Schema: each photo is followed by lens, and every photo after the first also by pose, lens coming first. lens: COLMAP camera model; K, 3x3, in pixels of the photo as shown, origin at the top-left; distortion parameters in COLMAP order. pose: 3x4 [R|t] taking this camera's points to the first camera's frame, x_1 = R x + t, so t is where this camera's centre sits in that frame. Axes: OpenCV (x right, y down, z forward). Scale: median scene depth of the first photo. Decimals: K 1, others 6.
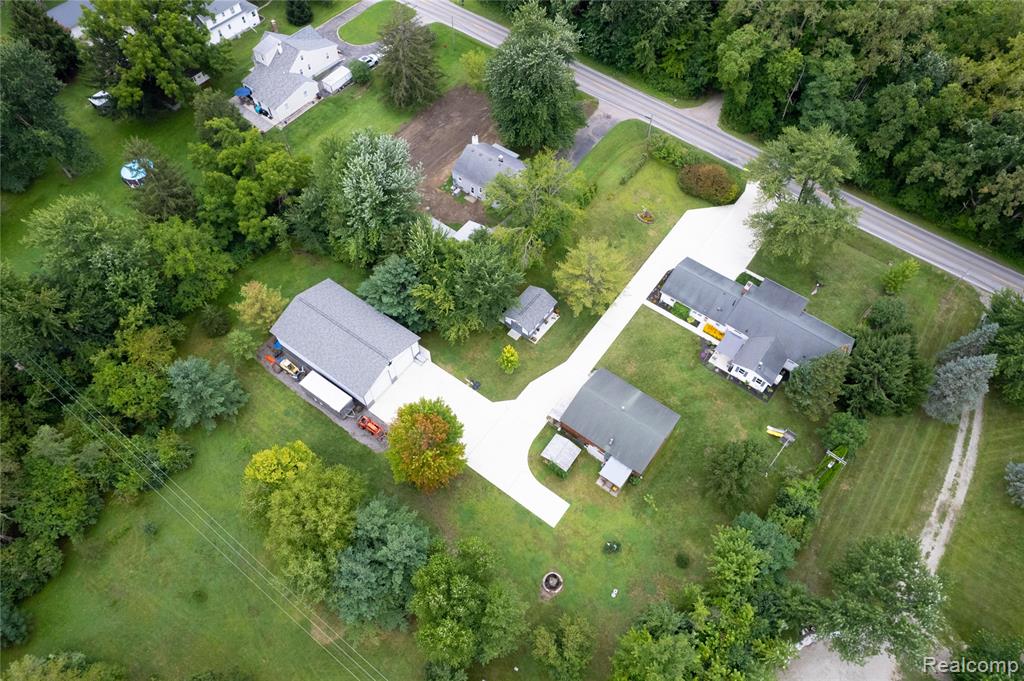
lens RADIAL K [[656.4, 0, 514.2], [0, 656.4, 343.7], [0, 0, 1]] dist [-0.080233, 0.073344]
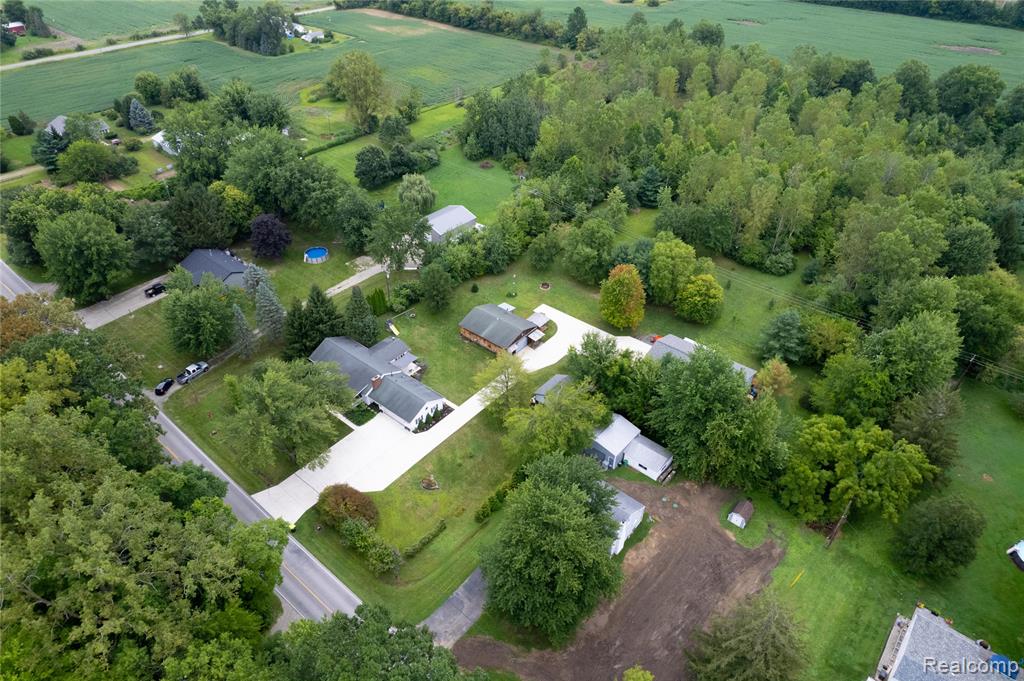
lens RADIAL K [[656.4, 0, 514.2], [0, 656.4, 343.7], [0, 0, 1]] dist [-0.080233, 0.073344]
pose [[-0.998667, -0.042056, 0.029919, 0.068033], [0.033672, -0.091552, 0.995231, -1.233937], [-0.039117, 0.994912, 0.092846, 0.784325]]
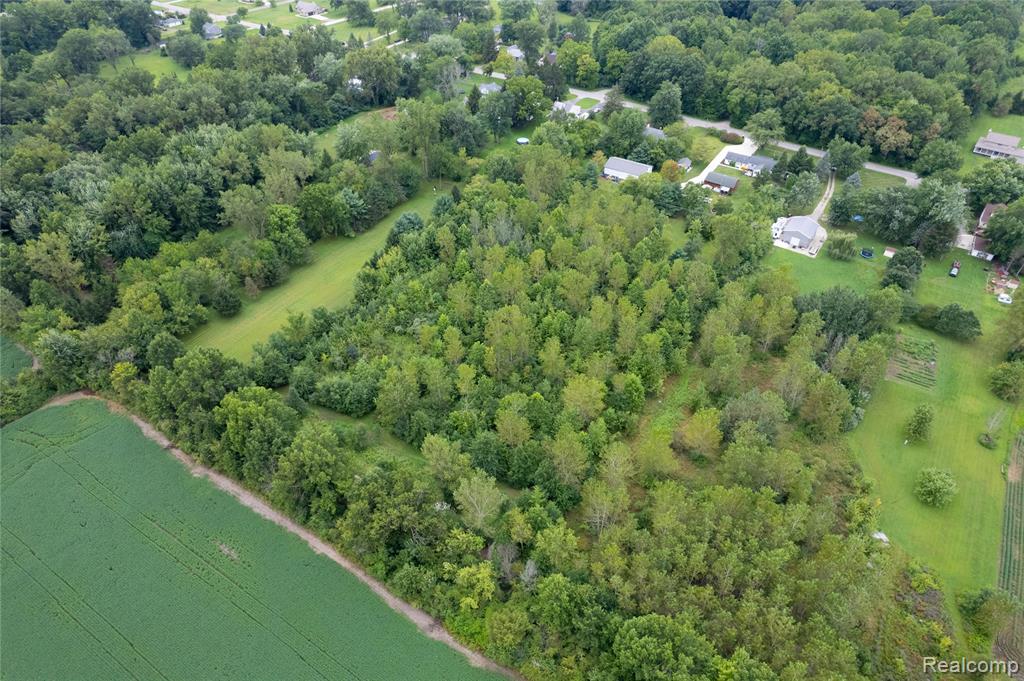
lens RADIAL K [[660.8, 0, 515.4], [0, 660.8, 341.3], [0, 0, 1]] dist [-0.085165, 0.079358]
pose [[0.997245, -0.050334, 0.054483, -0.927266], [0.064299, 0.952818, -0.296655, 1.529339], [-0.036981, 0.299341, 0.953429, -1.546042]]
